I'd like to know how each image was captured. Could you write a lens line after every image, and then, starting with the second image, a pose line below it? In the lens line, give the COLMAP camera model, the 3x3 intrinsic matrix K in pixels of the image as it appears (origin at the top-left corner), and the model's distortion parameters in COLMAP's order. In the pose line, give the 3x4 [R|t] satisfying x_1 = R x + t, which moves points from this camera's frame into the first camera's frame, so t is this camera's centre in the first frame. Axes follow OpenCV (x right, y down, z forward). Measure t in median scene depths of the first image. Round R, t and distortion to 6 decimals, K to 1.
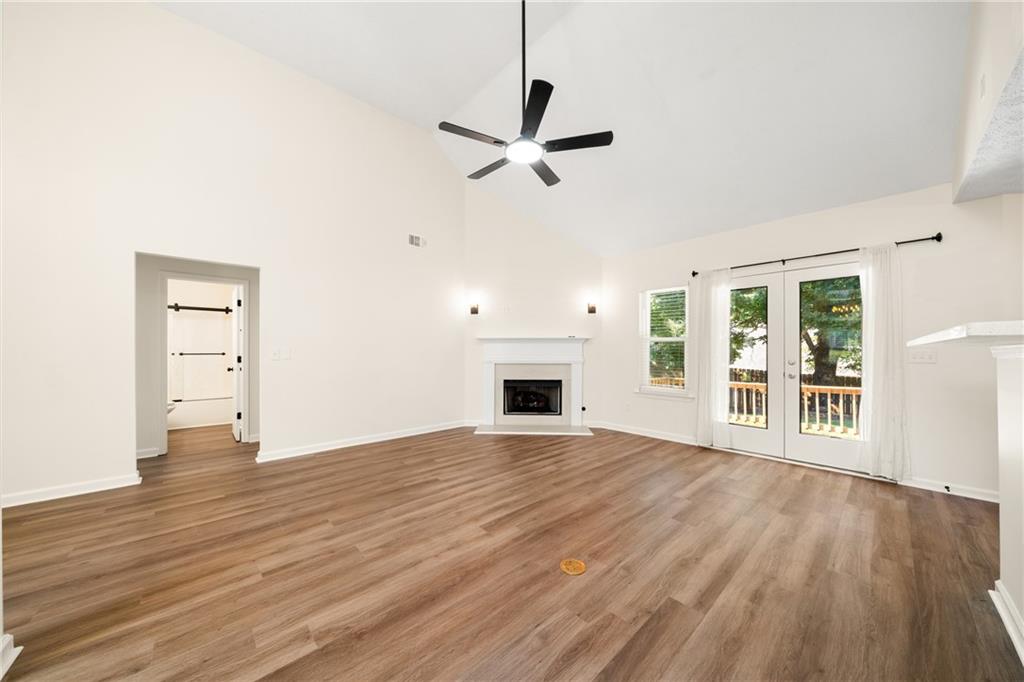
lens RADIAL K [[347.8, 0, 508.6], [0, 347.8, 350.5], [0, 0, 1]] dist [-0.002342, -0.000127]
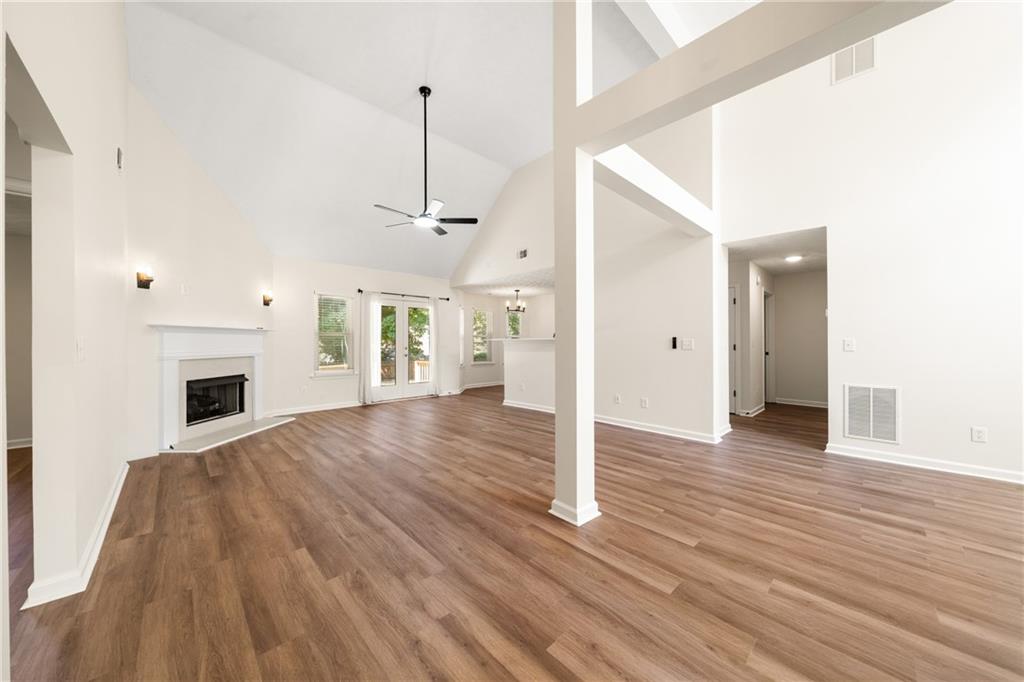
lens RADIAL K [[356.4, 0, 509.7], [0, 356.4, 337.3], [0, 0, 1]] dist [-0.000808, -0.000053]
pose [[-0.016094, 0.012954, 0.999787, -1.394775], [0.003296, 0.999911, -0.012902, 0.002107], [-0.999865, 0.003087, -0.016136, 0.529089]]
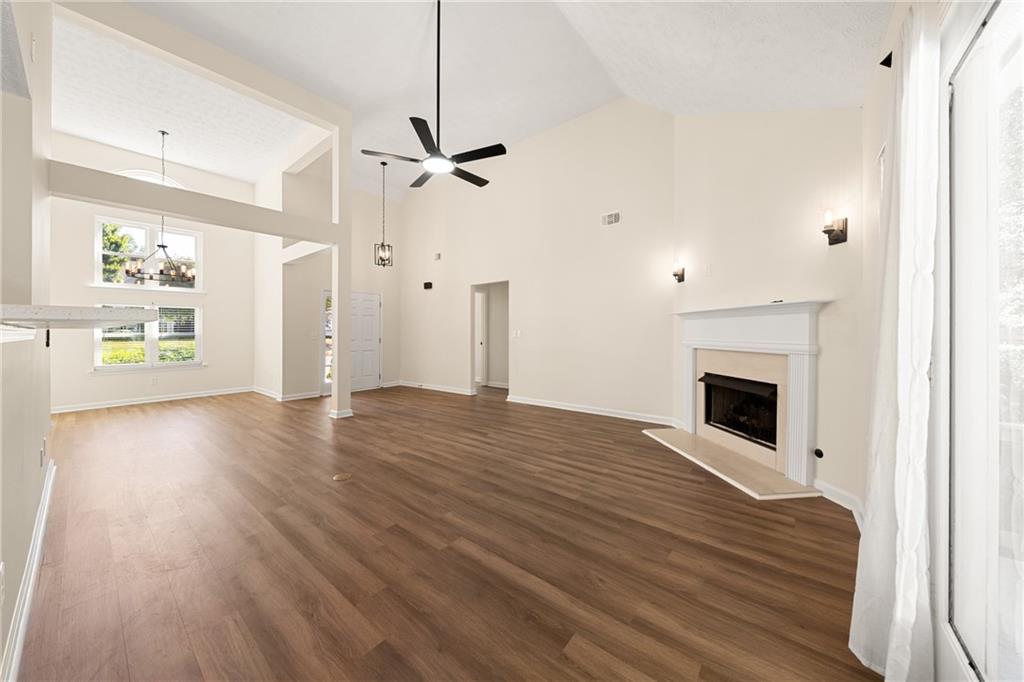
lens RADIAL K [[356.4, 0, 509.7], [0, 356.4, 337.3], [0, 0, 1]] dist [-0.000808, -0.000053]
pose [[0.140728, 0.012367, -0.989971, 1.082181], [0.009385, 0.999860, 0.013825, 0.002889], [0.990004, -0.011237, 0.140592, 0.905352]]
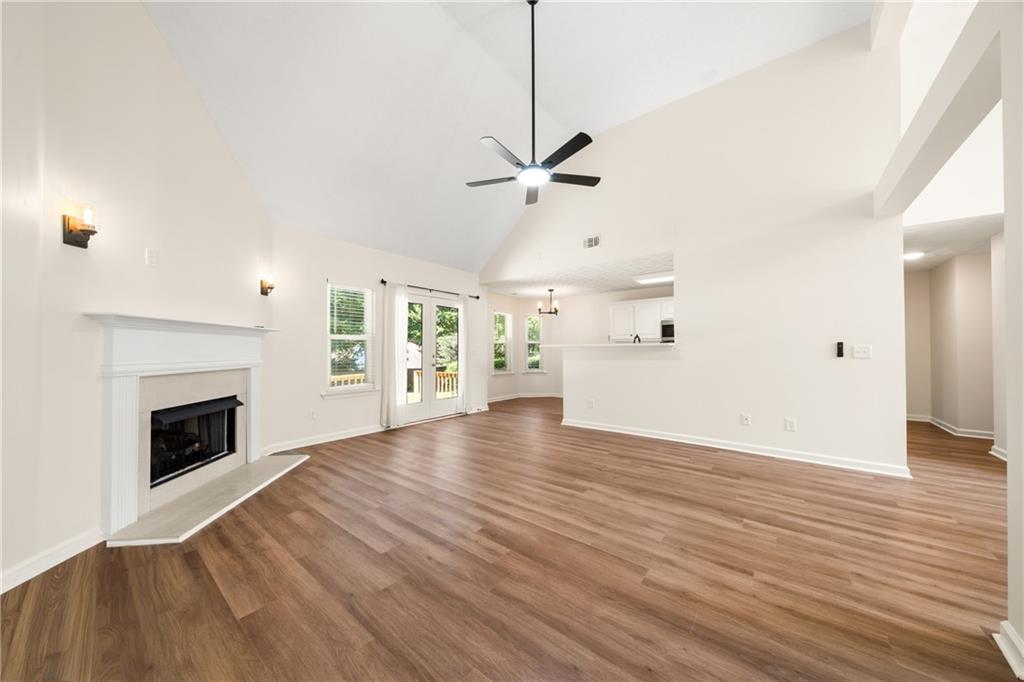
lens RADIAL K [[346.5, 0, 508.3], [0, 346.5, 342.5], [0, 0, 1]] dist [-0.002651, -0.000120]
pose [[-0.148769, 0.020677, 0.988656, -0.913612], [0.000742, 0.999783, -0.020798, 0.007426], [-0.988872, -0.002360, -0.148752, 1.054704]]
